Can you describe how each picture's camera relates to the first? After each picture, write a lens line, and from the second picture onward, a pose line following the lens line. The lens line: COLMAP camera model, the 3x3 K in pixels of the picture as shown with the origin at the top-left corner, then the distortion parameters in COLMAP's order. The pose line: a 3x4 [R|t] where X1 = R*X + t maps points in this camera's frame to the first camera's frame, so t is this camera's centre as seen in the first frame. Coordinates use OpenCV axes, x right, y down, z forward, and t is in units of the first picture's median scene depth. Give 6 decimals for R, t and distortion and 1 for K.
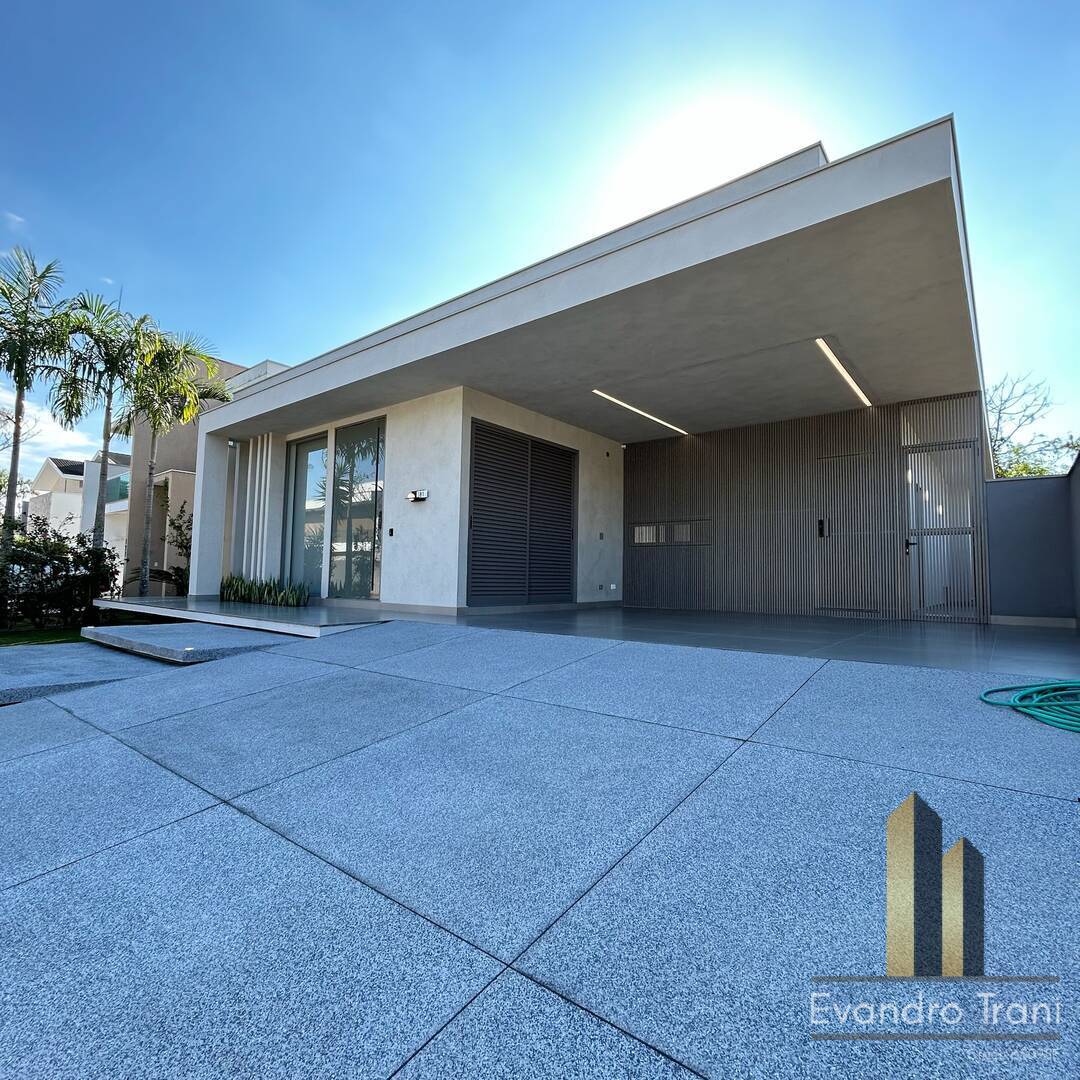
lens RADIAL K [[583.4, 0, 540.0], [0, 583.4, 540.2], [0, 0, 1]] dist [0.007799, 0.003375]
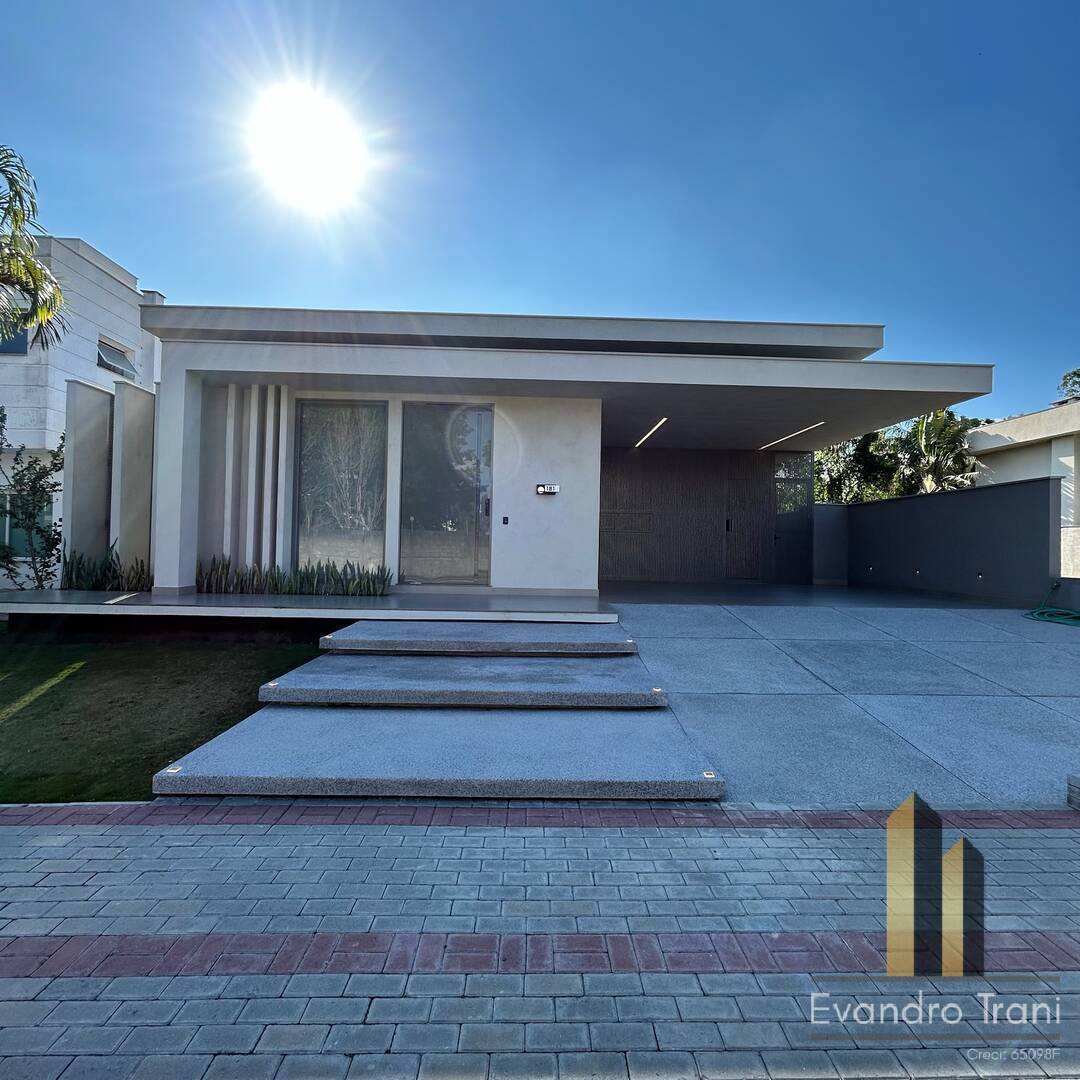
lens RADIAL K [[583.4, 0, 541.6], [0, 583.4, 539.6], [0, 0, 1]] dist [0.007799, 0.003375]
pose [[0.760319, 0.005107, 0.649529, -0.880303], [-0.050293, 0.997430, 0.051029, -0.035517], [-0.647599, -0.071465, 0.758622, 0.159238]]
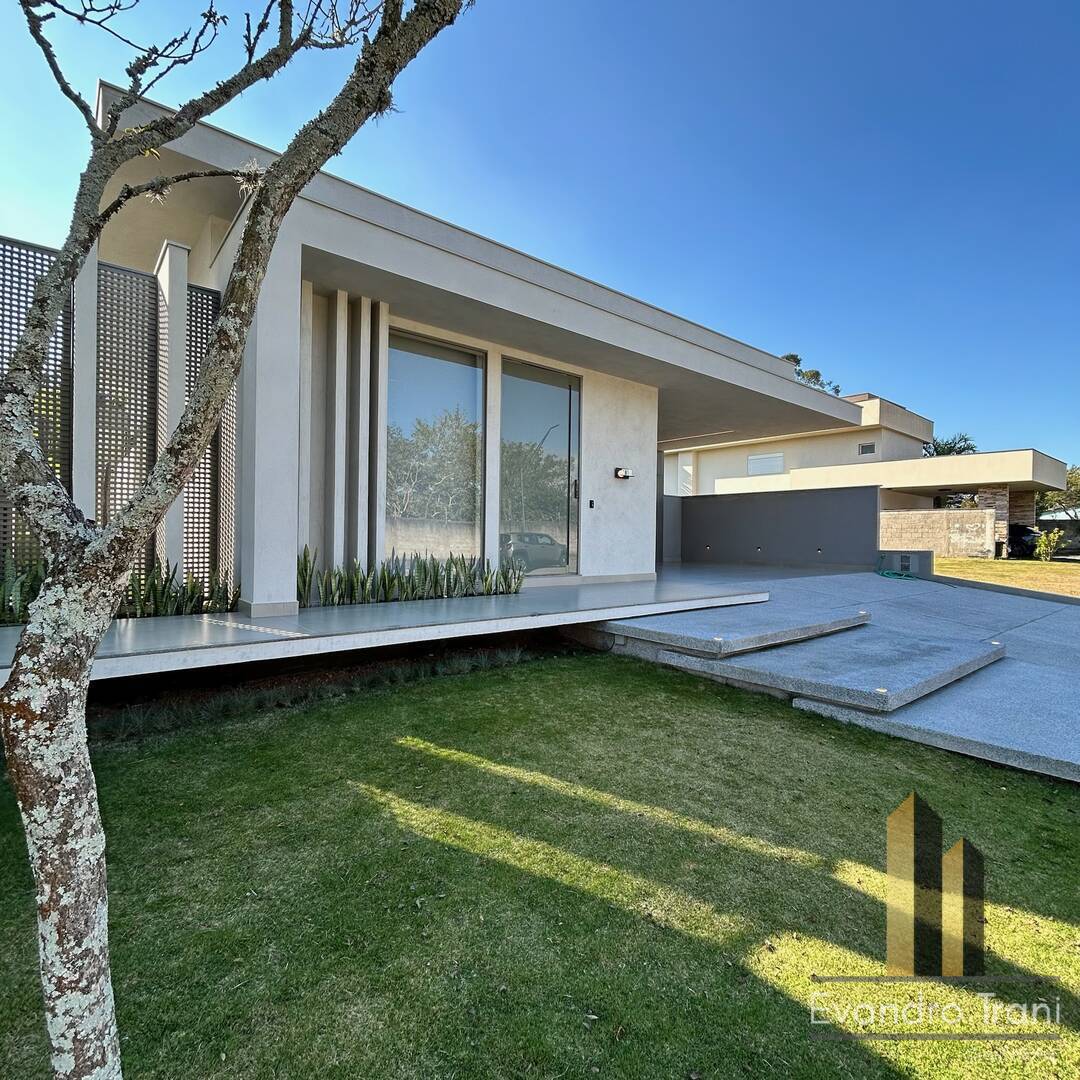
lens RADIAL K [[583.4, 0, 539.4], [0, 583.4, 537.2], [0, 0, 1]] dist [0.007799, 0.003375]
pose [[0.194353, -0.016317, 0.980796, -1.224723], [-0.078616, 0.996386, 0.032155, 0.017779], [-0.977776, -0.083356, 0.192368, 0.886109]]
